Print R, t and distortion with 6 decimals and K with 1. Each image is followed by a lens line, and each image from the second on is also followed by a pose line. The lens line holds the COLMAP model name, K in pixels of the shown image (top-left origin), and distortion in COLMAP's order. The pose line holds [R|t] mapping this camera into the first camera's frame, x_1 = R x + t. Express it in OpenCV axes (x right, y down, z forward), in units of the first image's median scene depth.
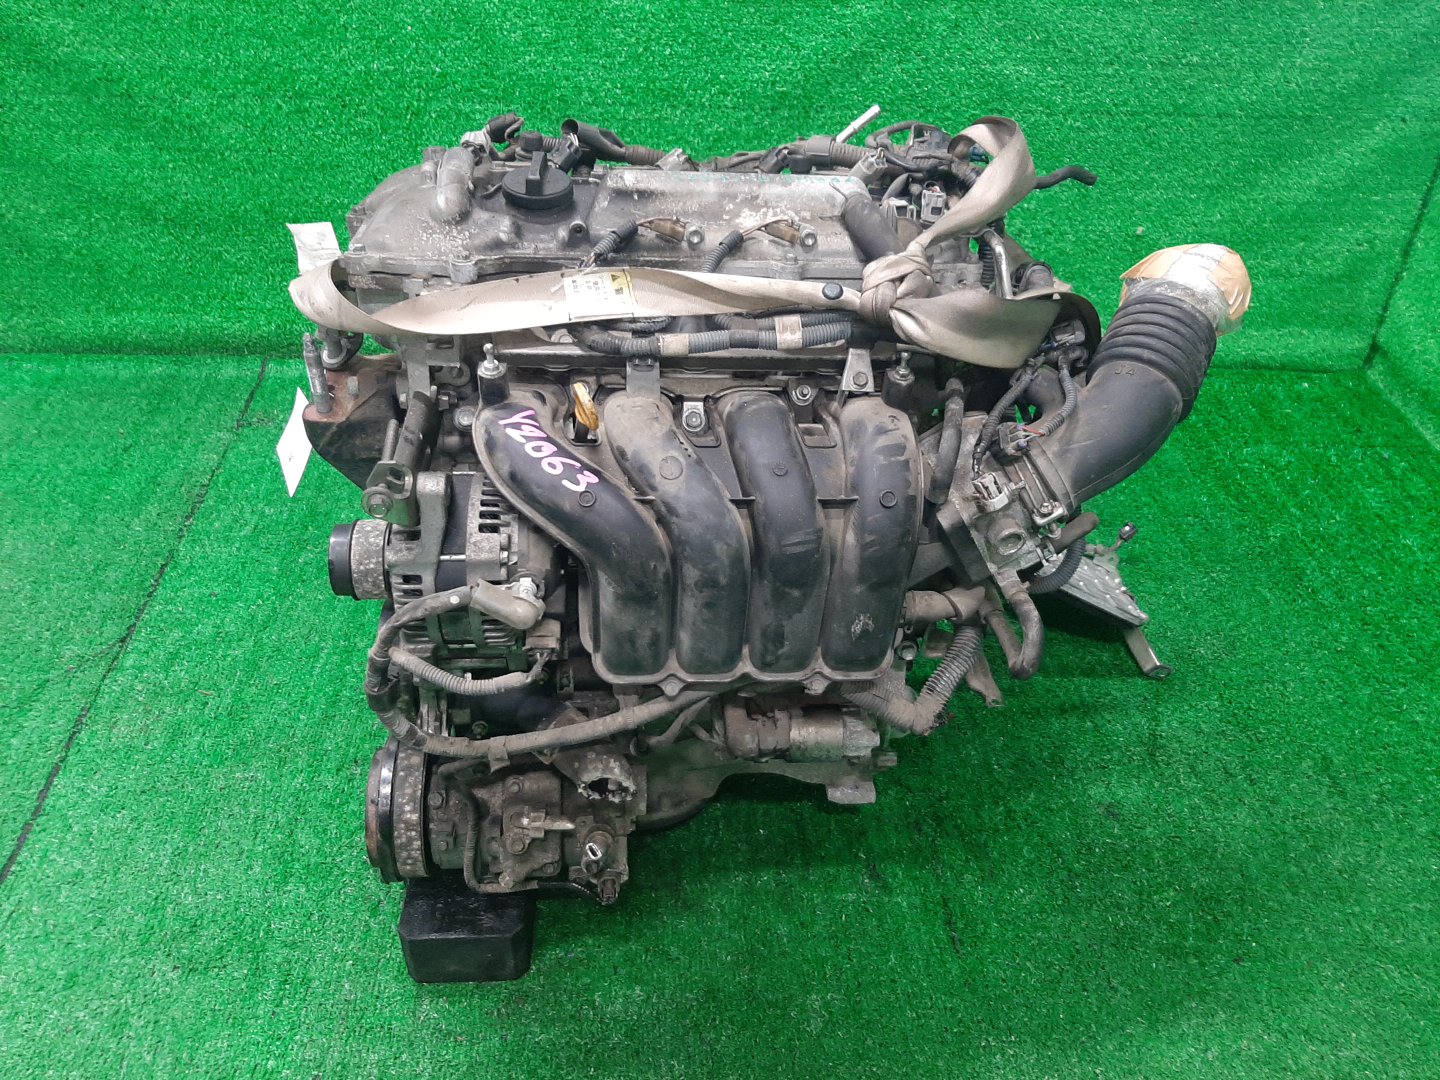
lens RADIAL K [[1116.3, 0, 727.5], [0, 1116.3, 534.0], [0, 0, 1]] dist [0.059420, -0.115212]
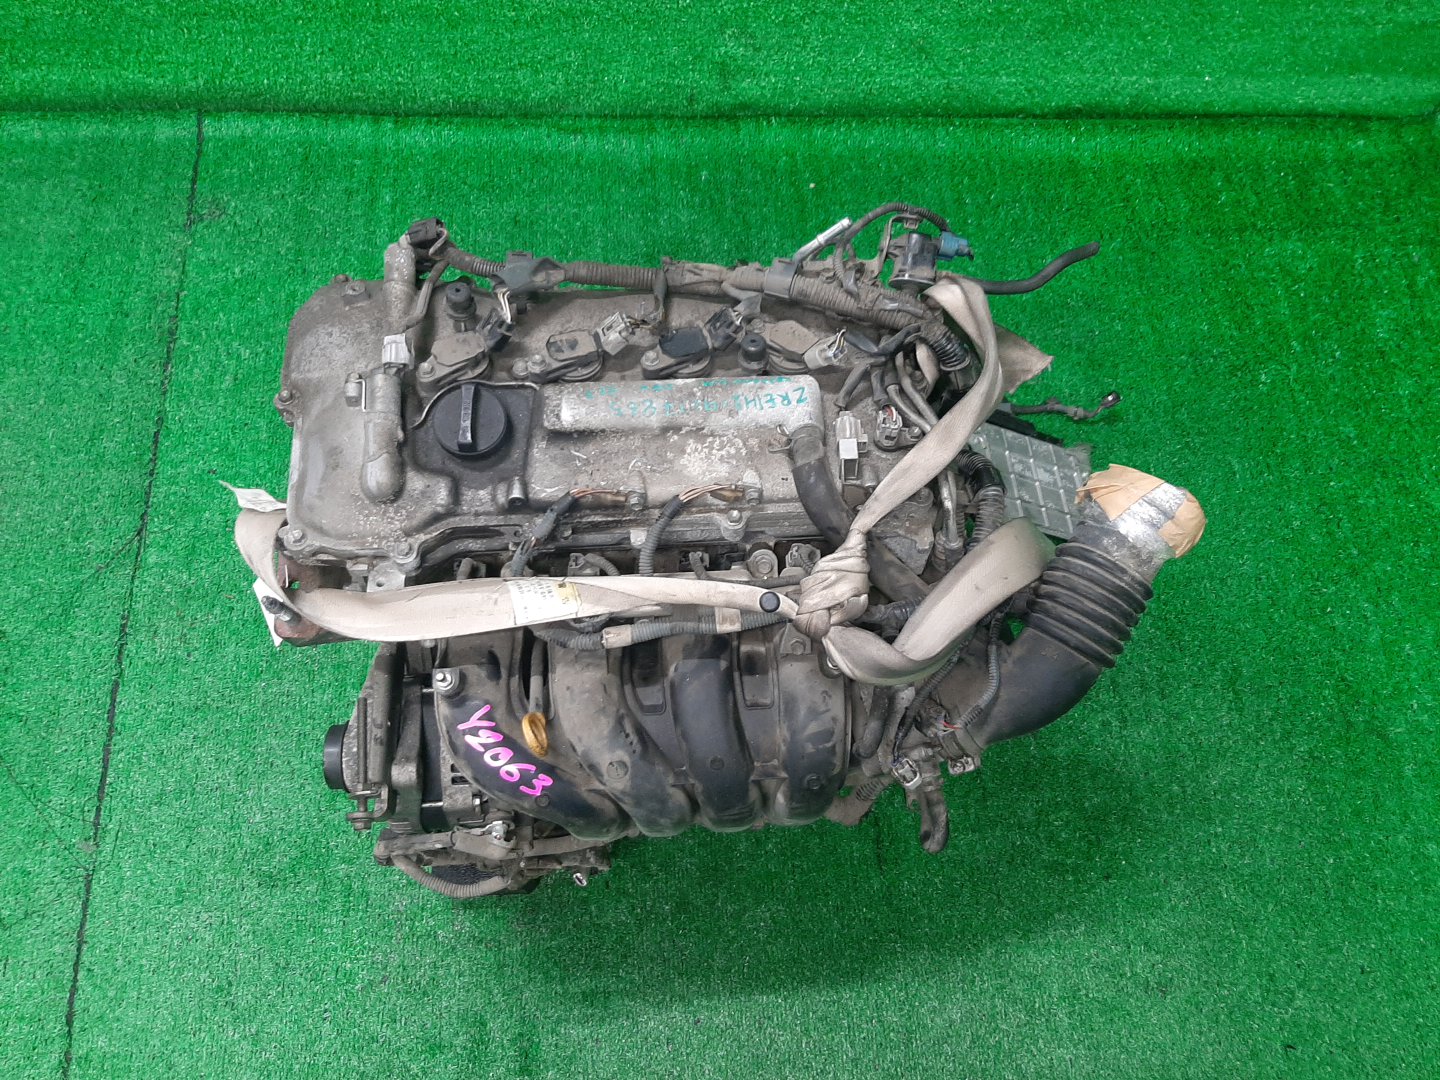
lens RADIAL K [[1116.3, 0, 727.5], [0, 1116.3, 534.0], [0, 0, 1]] dist [0.059420, -0.115212]
pose [[0.999782, 0.009446, -0.018618, 0.035747], [0.001397, 0.859527, 0.511089, -0.382905], [0.020830, -0.511003, 0.859326, 0.076896]]
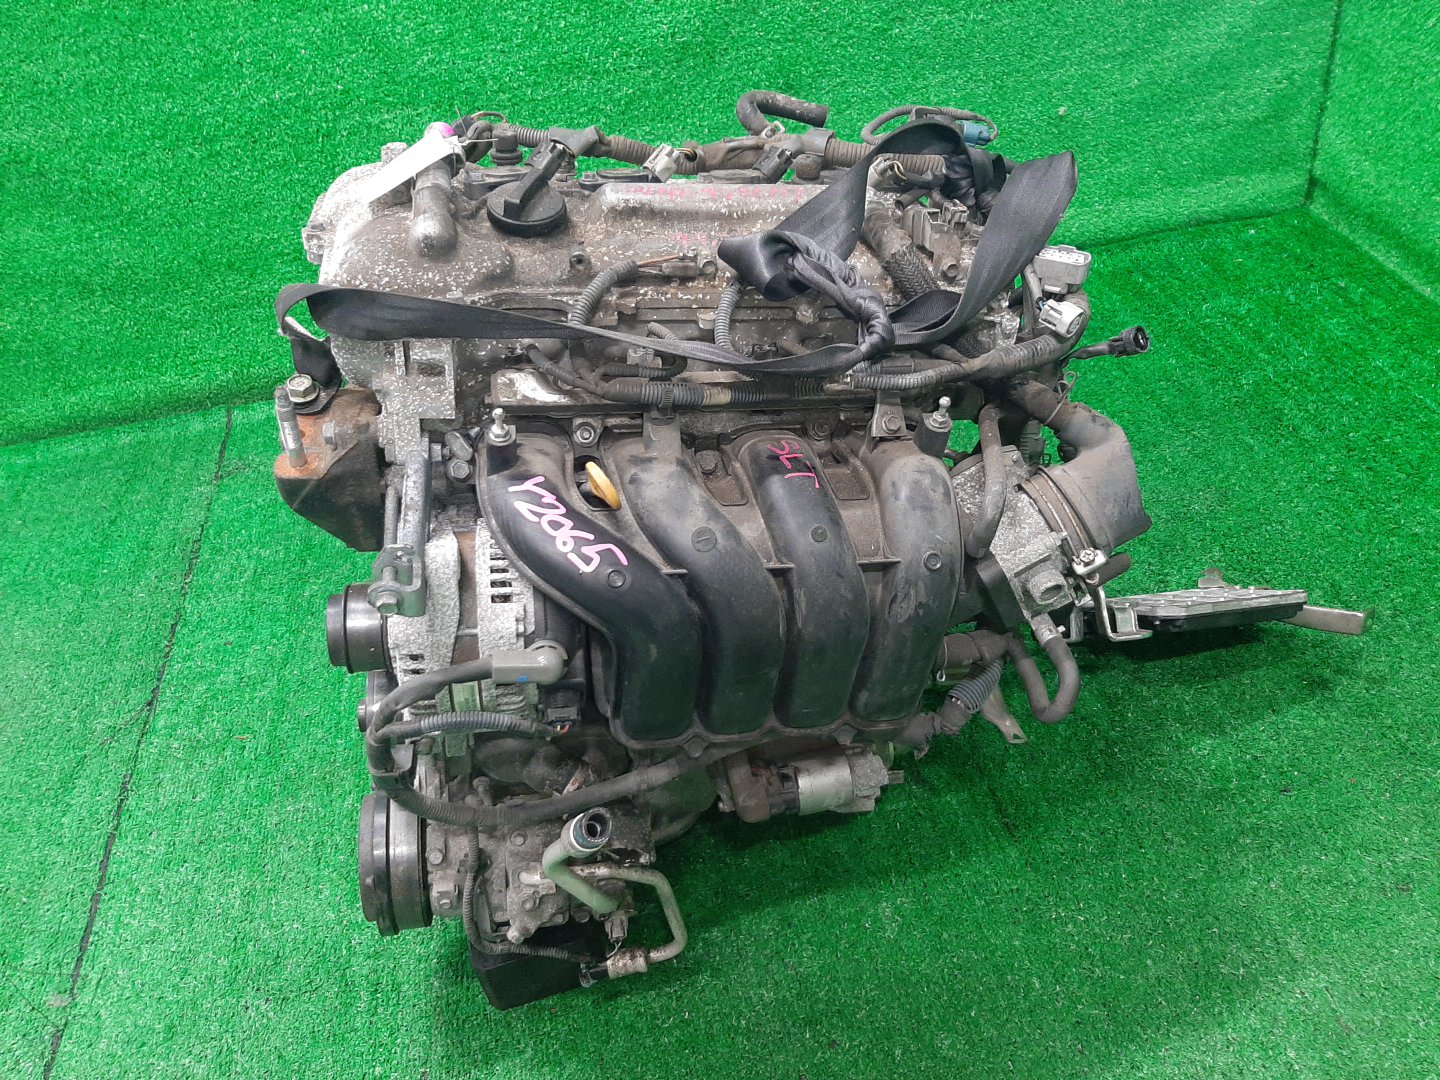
lens RADIAL K [[1116.3, 0, 727.5], [0, 1116.3, 534.0], [0, 0, 1]] dist [0.059420, -0.115212]
pose [[0.980844, -0.194785, 0.001814, 0.000331], [0.194642, 0.980406, 0.030300, 0.012902], [-0.007680, -0.029367, 0.999539, -0.009735]]
